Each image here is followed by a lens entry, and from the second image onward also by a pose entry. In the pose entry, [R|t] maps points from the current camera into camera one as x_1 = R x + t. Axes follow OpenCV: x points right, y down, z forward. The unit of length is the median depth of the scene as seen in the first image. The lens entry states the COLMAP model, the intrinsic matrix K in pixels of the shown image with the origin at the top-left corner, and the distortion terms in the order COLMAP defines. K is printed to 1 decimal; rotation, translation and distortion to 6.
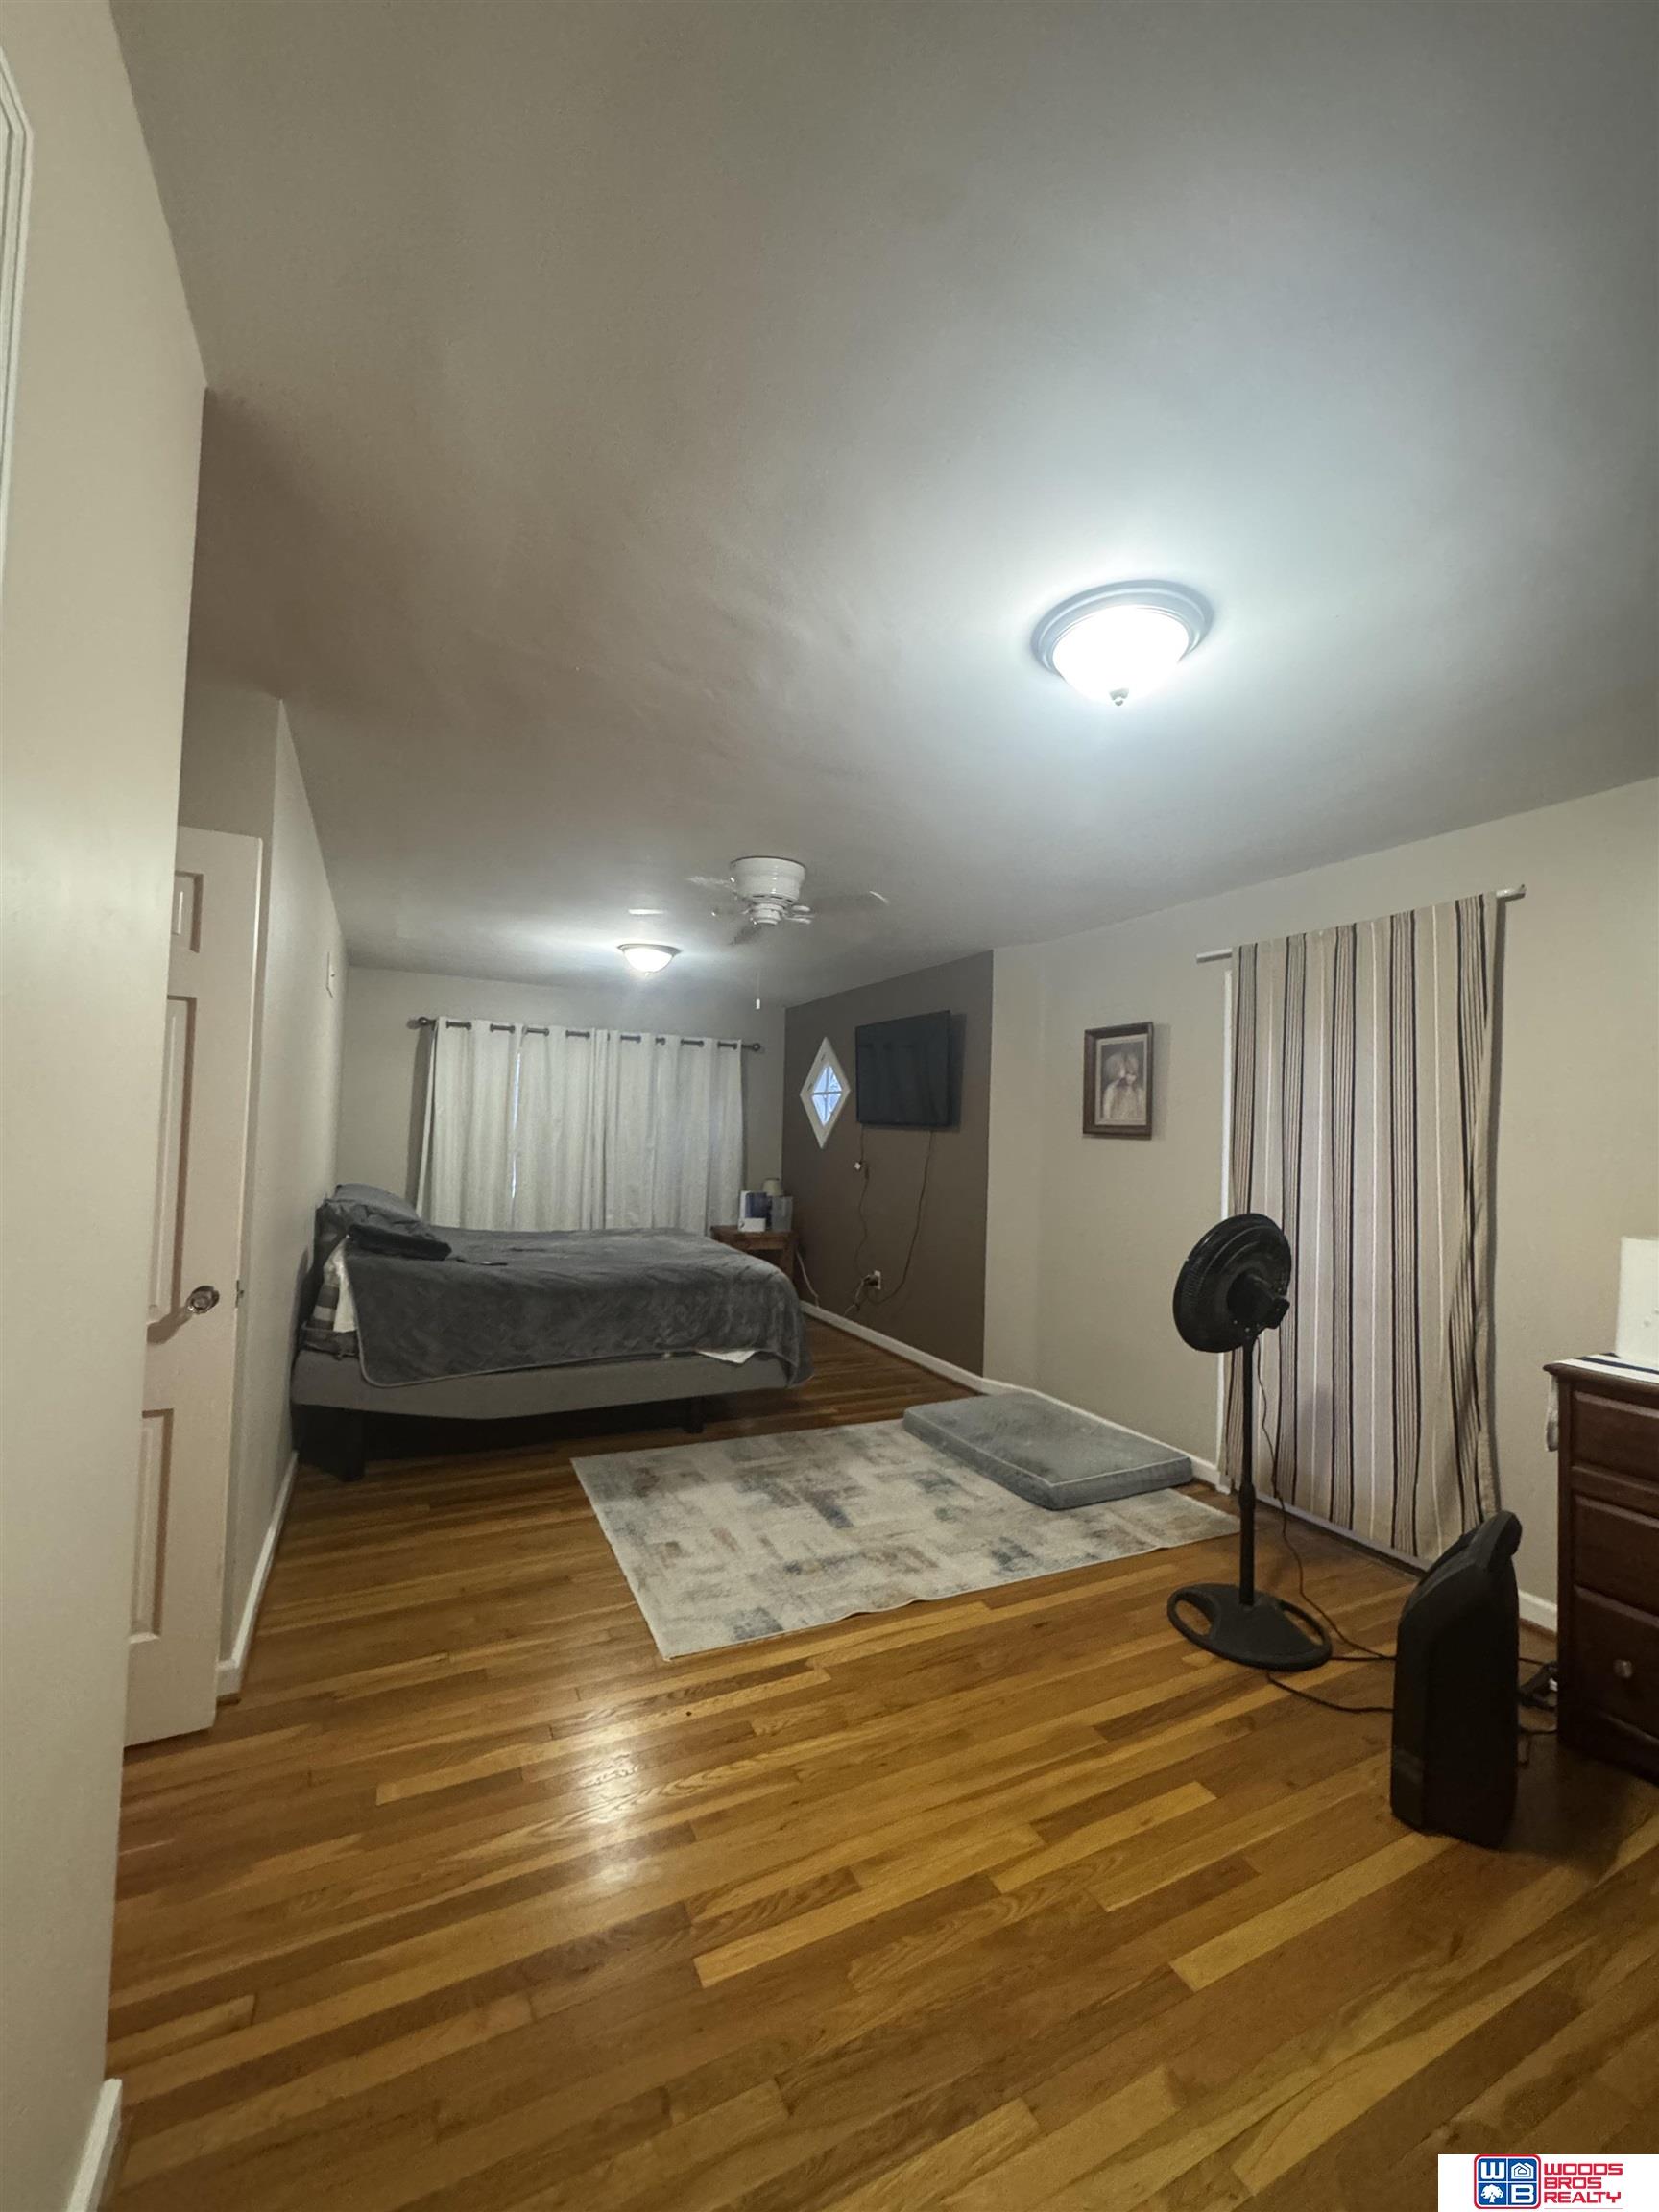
lens RADIAL K [[888.2, 0, 831.7], [0, 888.2, 1095.3], [0, 0, 1]] dist [-0.002026, 0.000645]
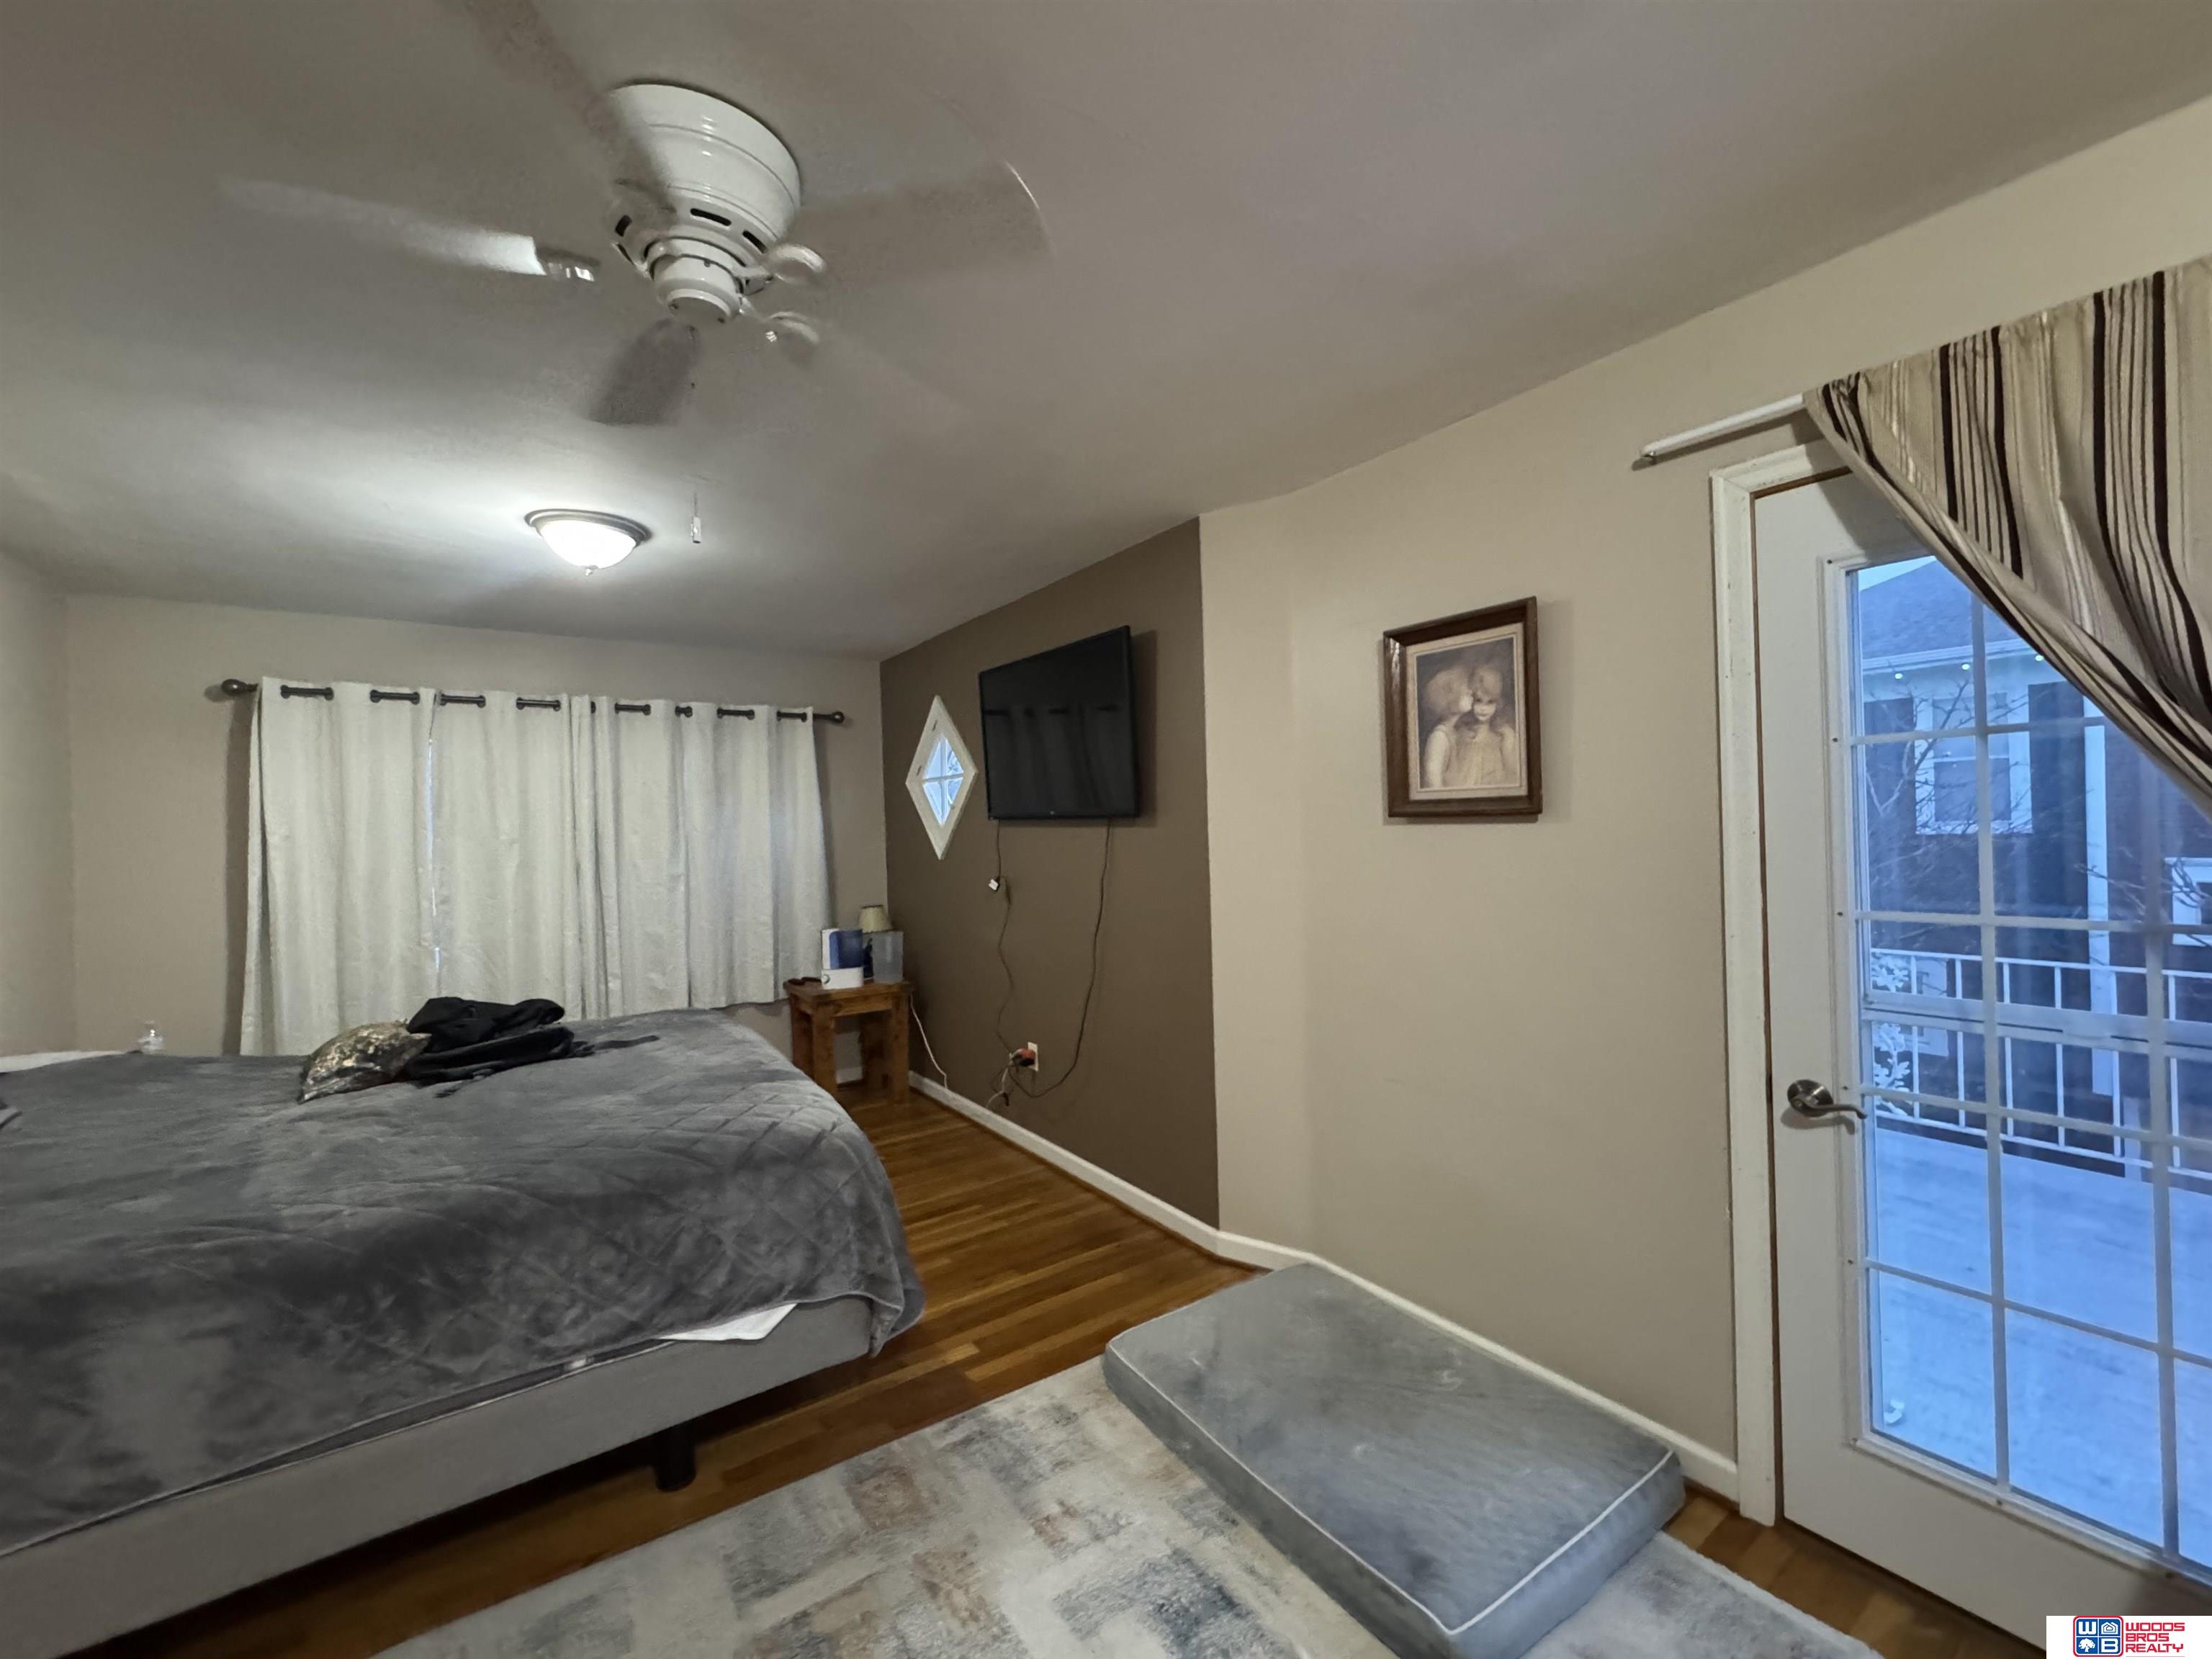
lens RADIAL K [[888.2, 0, 1108.9], [0, 888.2, 822.7], [0, 0, 1]] dist [-0.002026, 0.000645]
pose [[0.986813, -0.055036, 0.152219, 0.022166], [0.049294, 0.997932, 0.041242, 0.014942], [-0.154174, -0.033195, 0.987486, 0.475619]]
